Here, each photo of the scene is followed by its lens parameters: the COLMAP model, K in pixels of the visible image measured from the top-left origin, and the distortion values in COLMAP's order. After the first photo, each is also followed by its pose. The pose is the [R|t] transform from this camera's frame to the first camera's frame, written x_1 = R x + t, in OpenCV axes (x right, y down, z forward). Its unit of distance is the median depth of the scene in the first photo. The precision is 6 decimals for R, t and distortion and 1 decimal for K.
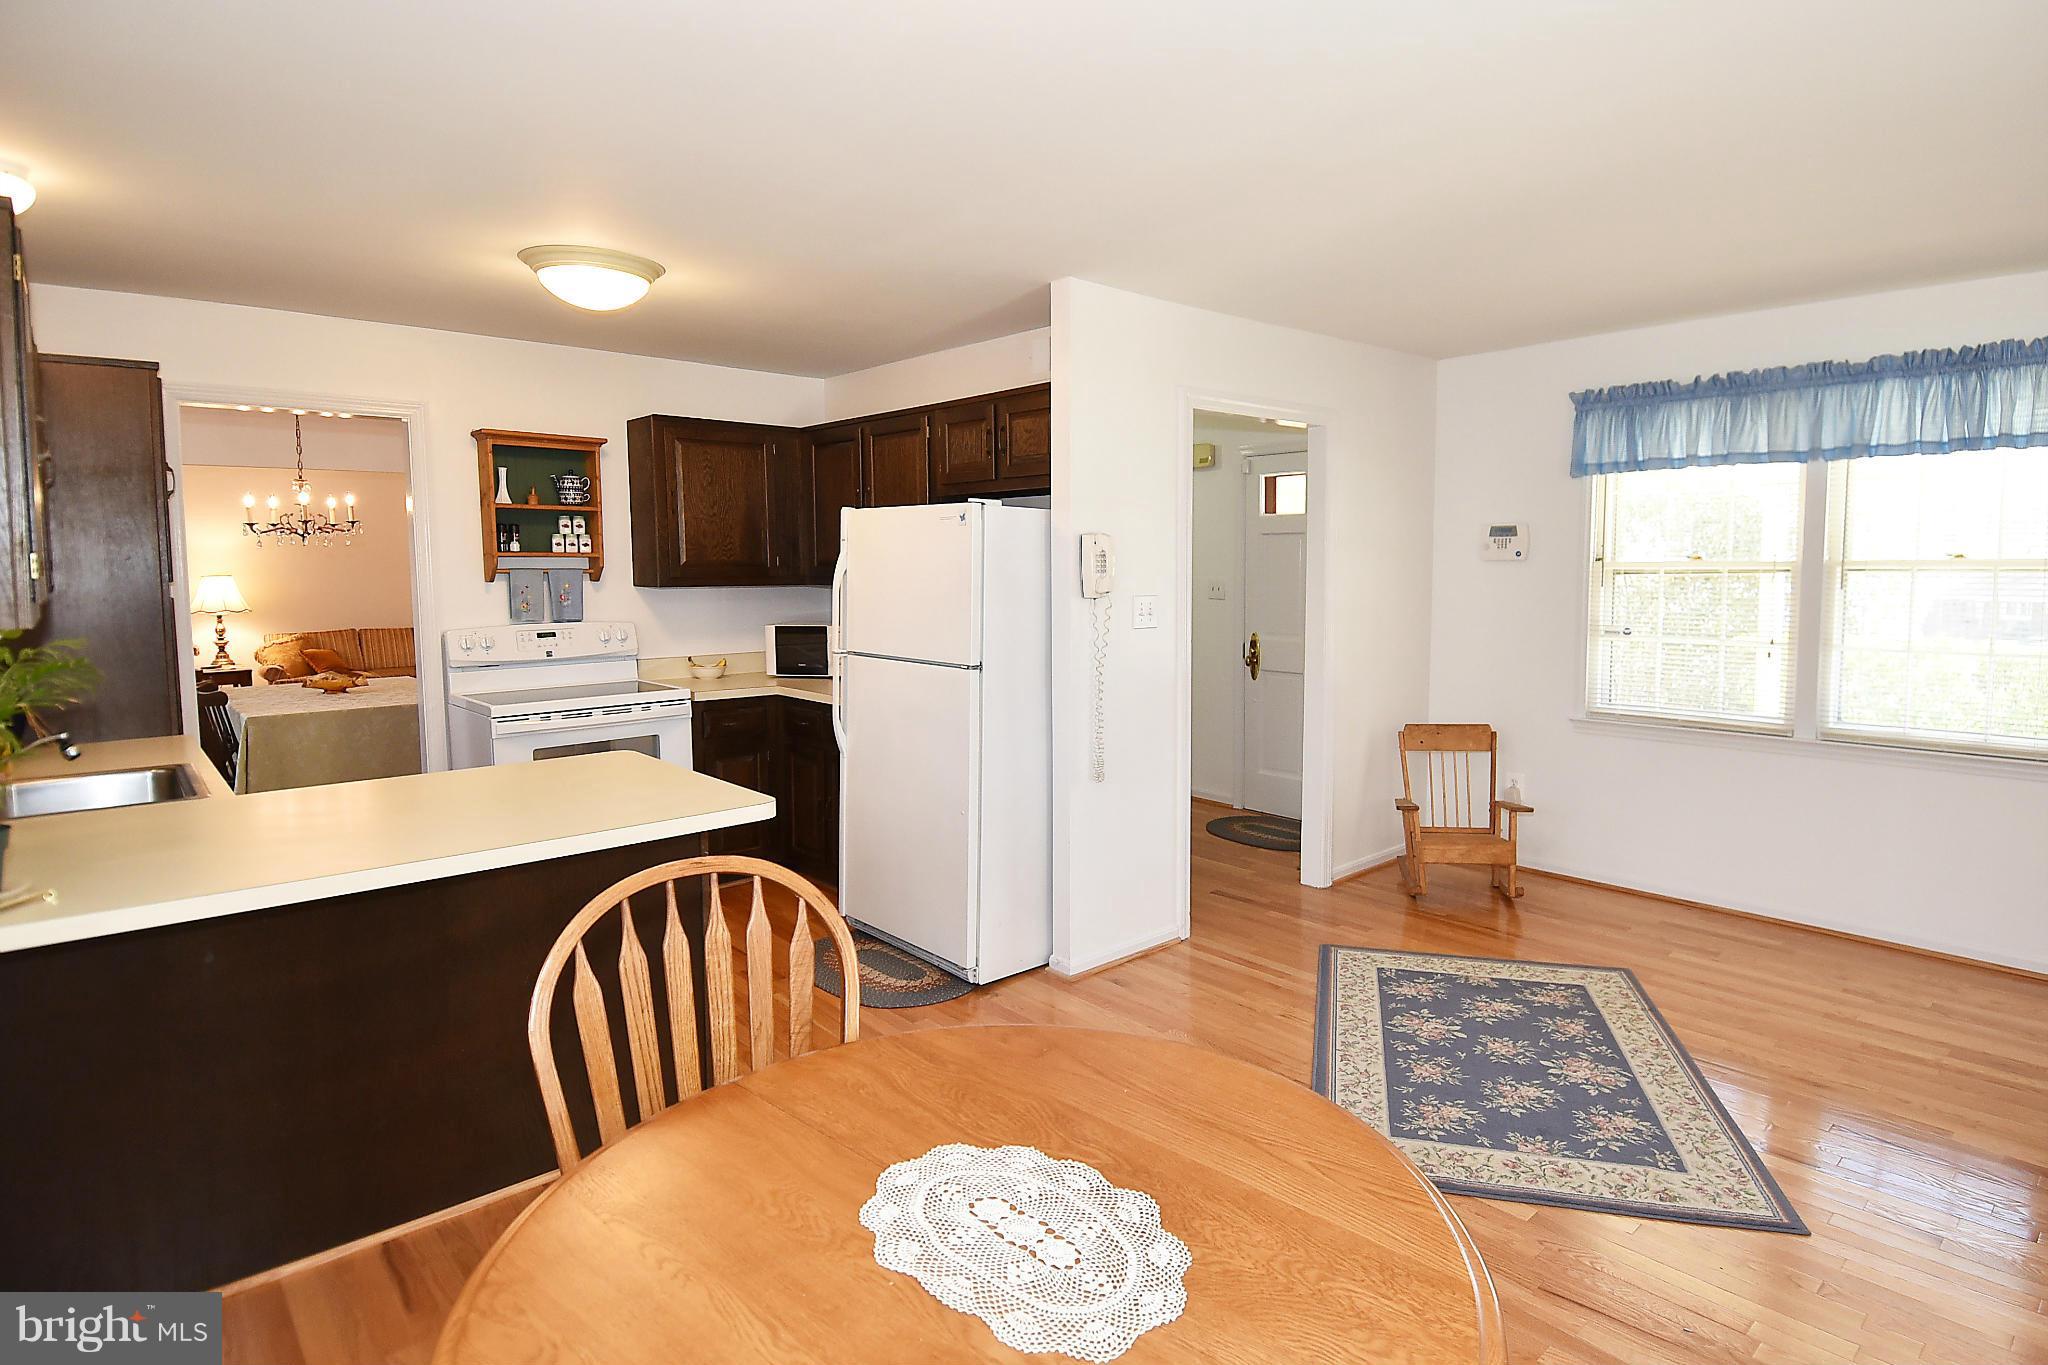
lens RADIAL K [[1069.1, 0, 1084.9], [0, 1069.1, 645.8], [0, 0, 1]] dist [0.046247, -0.050667]
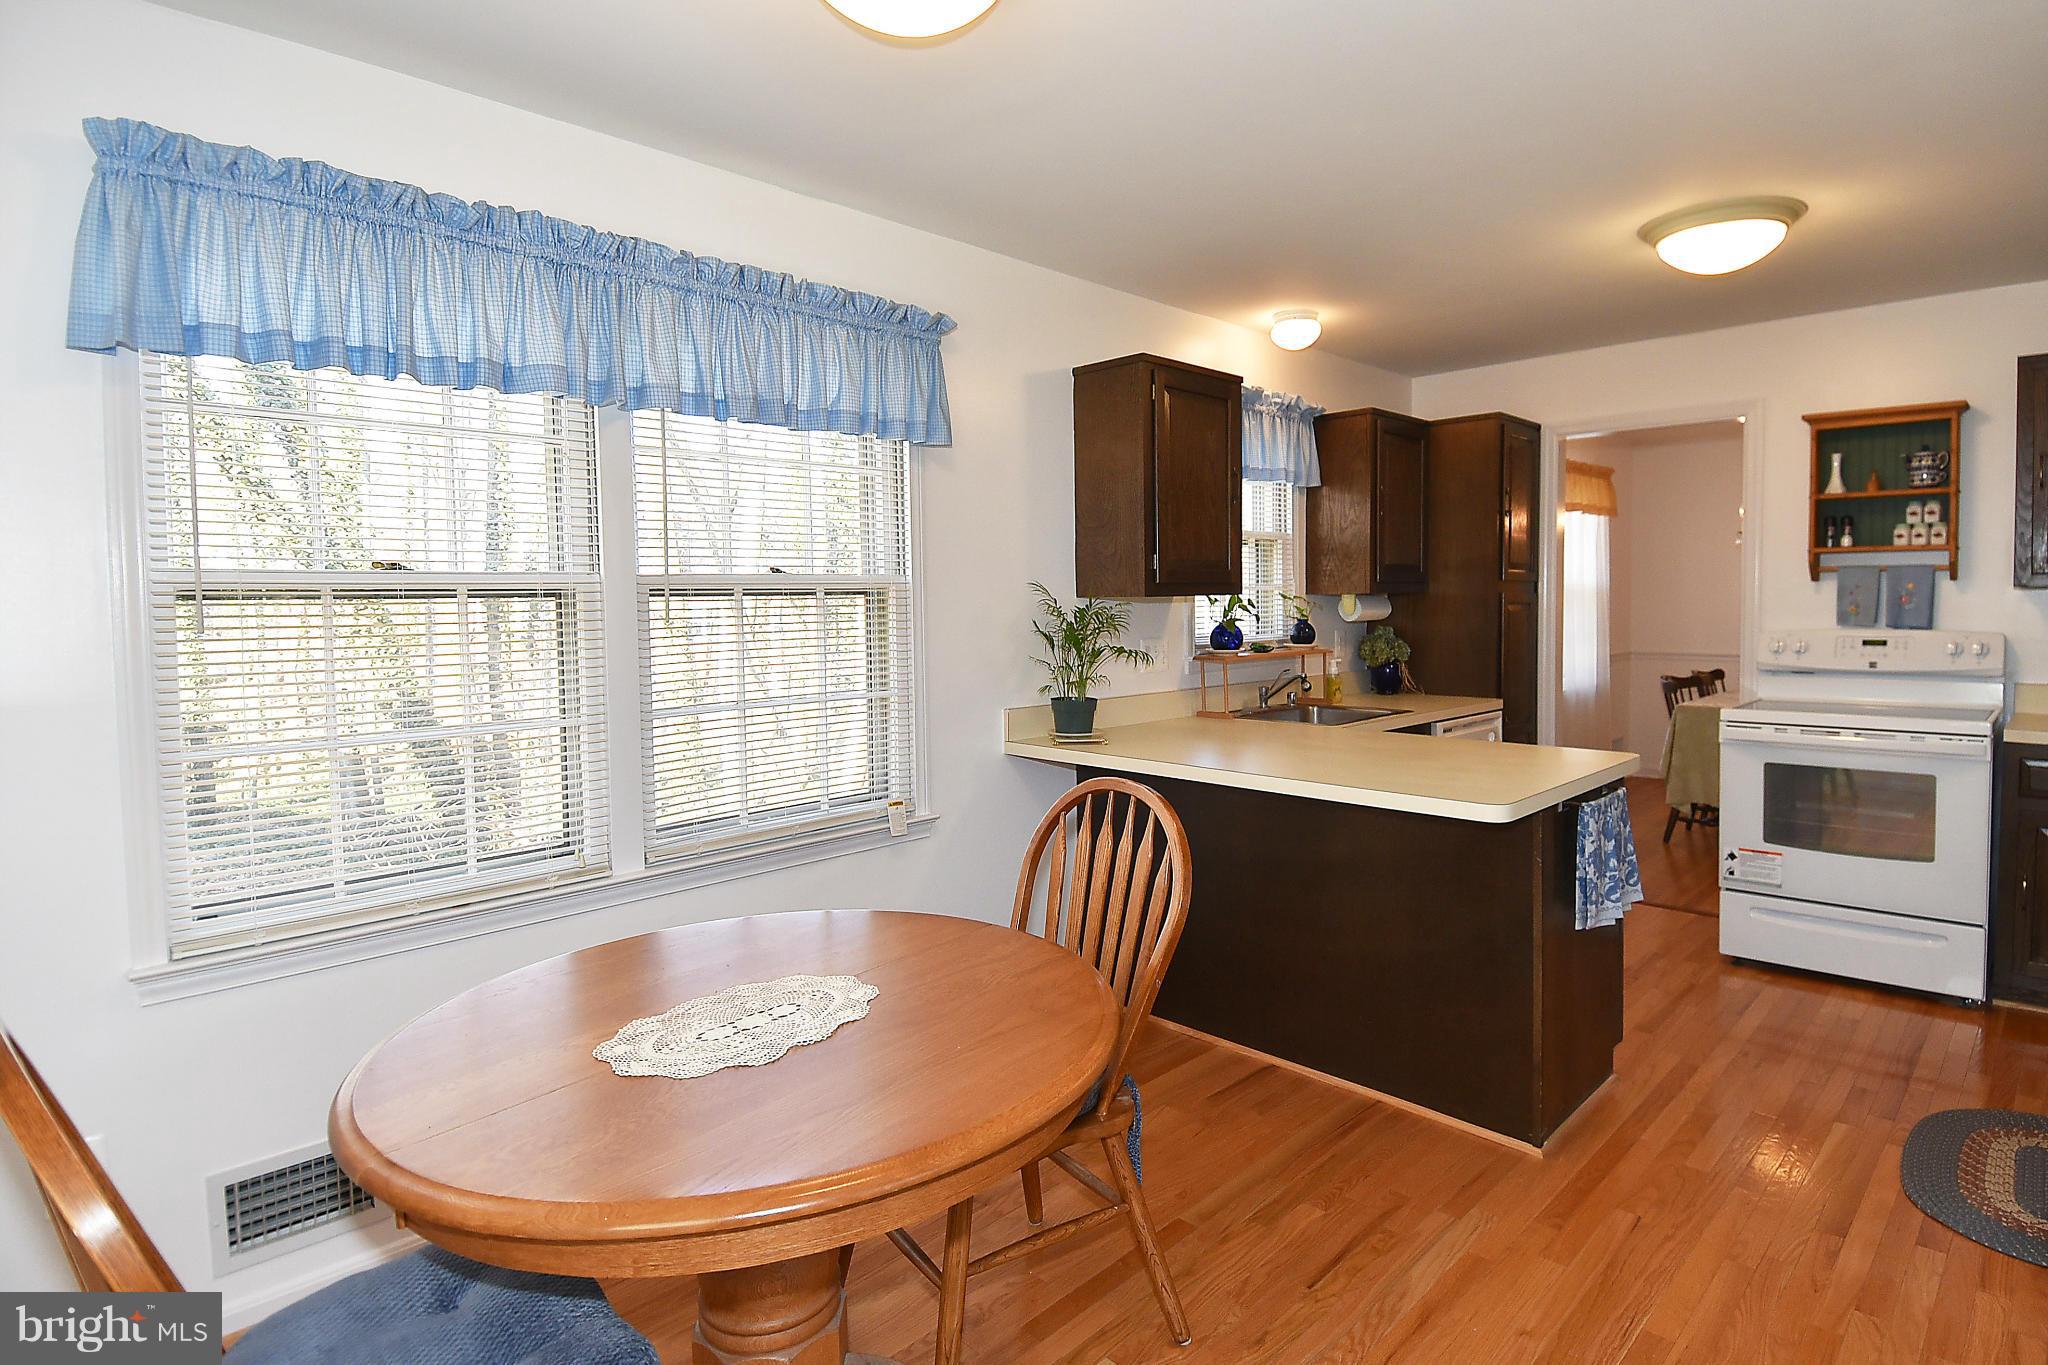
lens RADIAL K [[1069.1, 0, 1084.9], [0, 1069.1, 645.8], [0, 0, 1]] dist [0.046247, -0.050667]
pose [[0.069244, 0.047782, -0.996455, 0.311319], [-0.069052, 0.996686, 0.042995, -0.001201], [0.995207, 0.065830, 0.072314, 0.313522]]
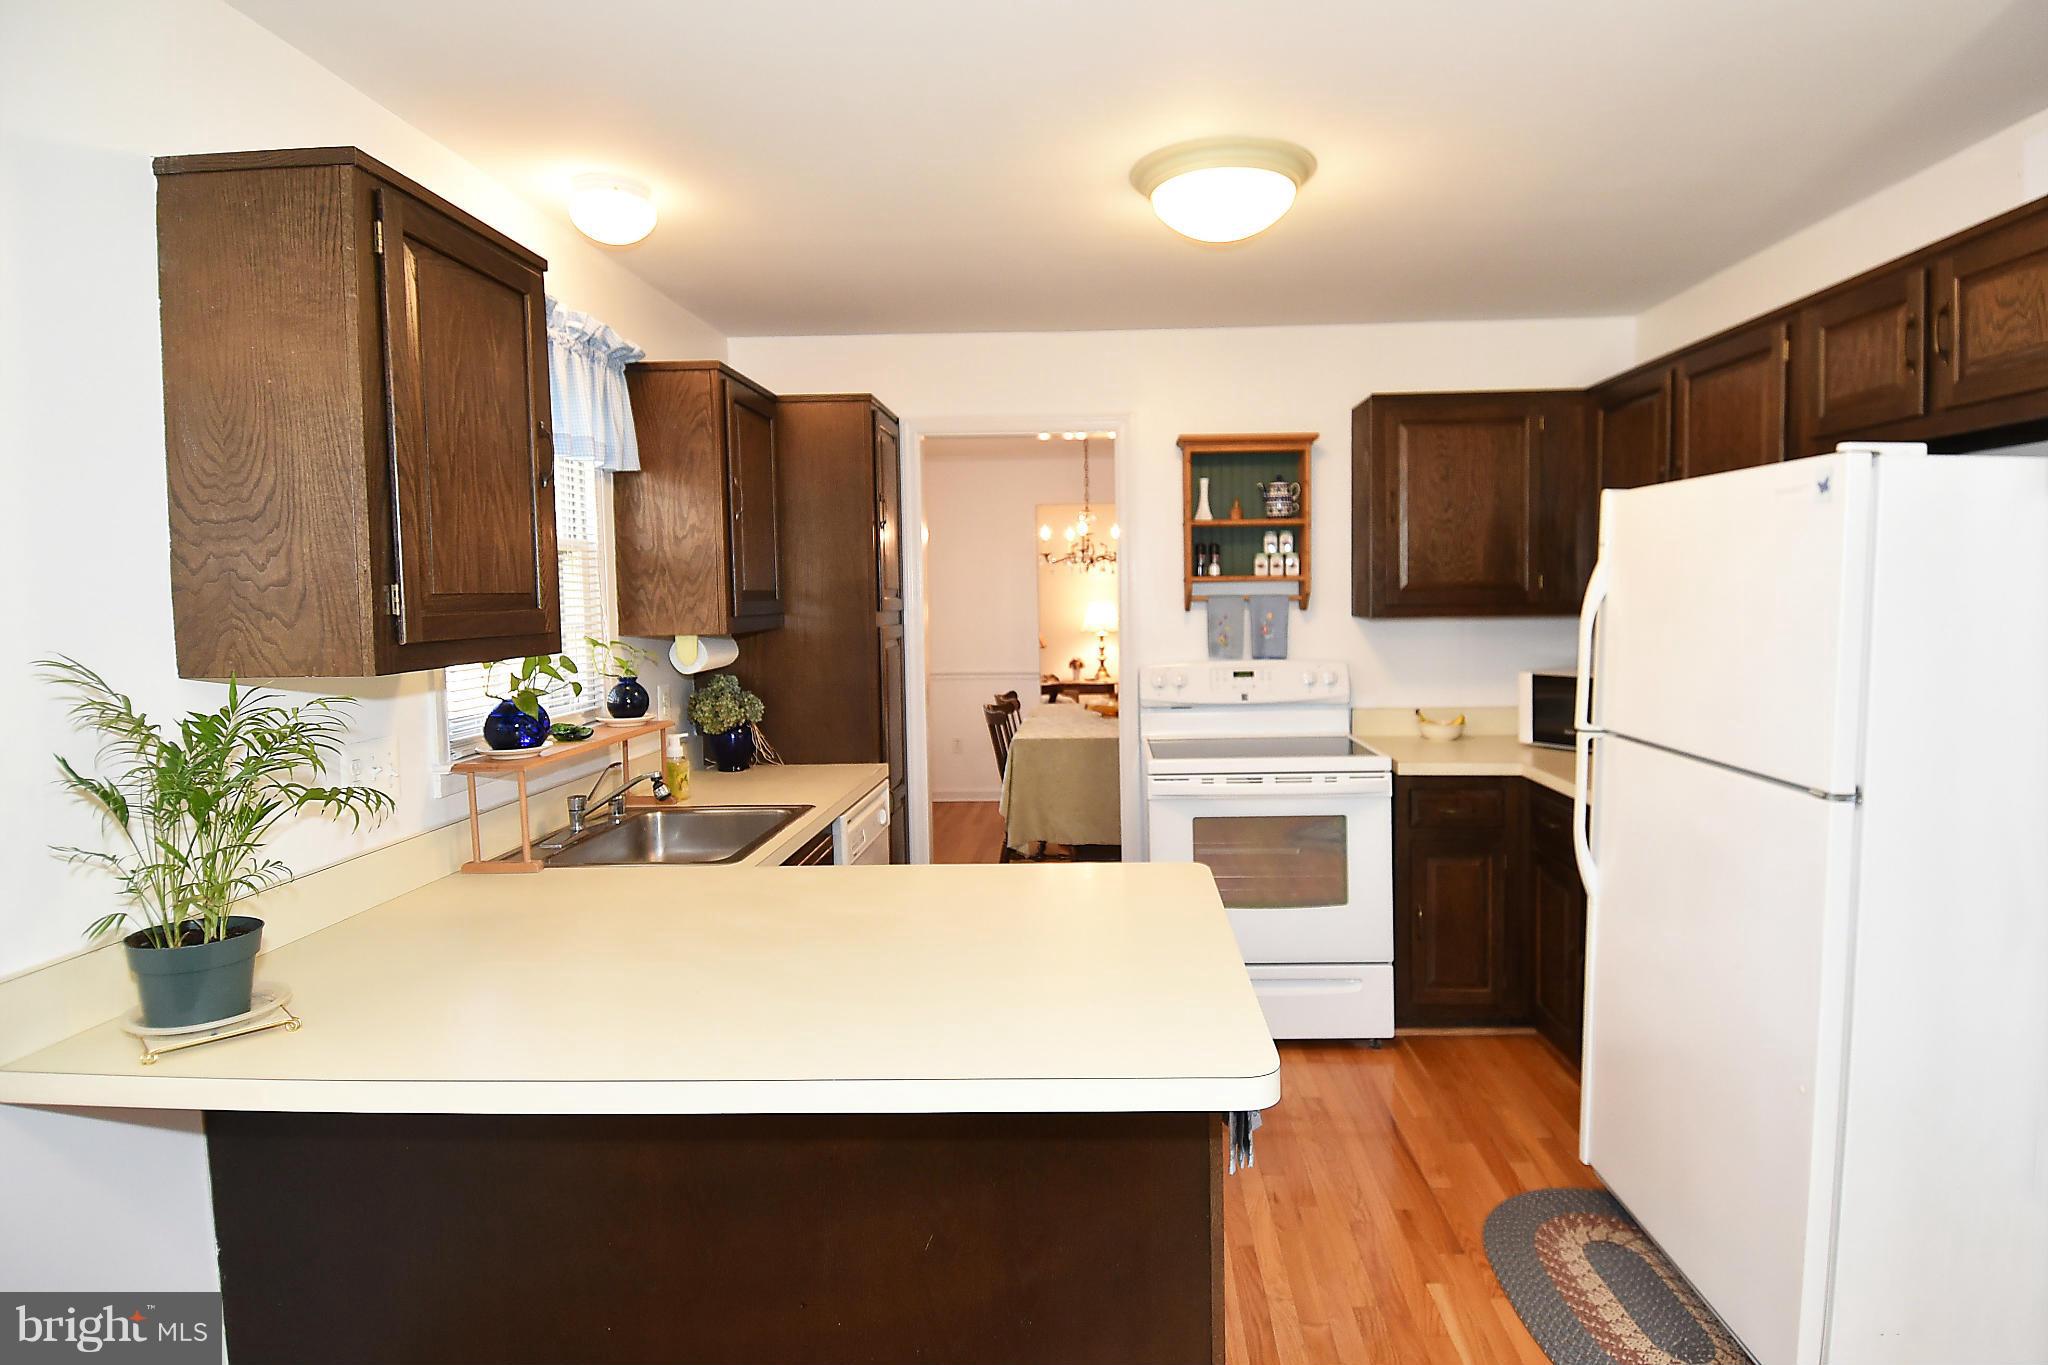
lens RADIAL K [[1069.1, 0, 1084.9], [0, 1069.1, 645.8], [0, 0, 1]] dist [0.046247, -0.050667]
pose [[0.717774, 0.027620, -0.695729, -0.009124], [-0.042791, 0.999074, -0.004485, -0.023120], [0.694960, 0.032990, 0.718291, 0.314639]]
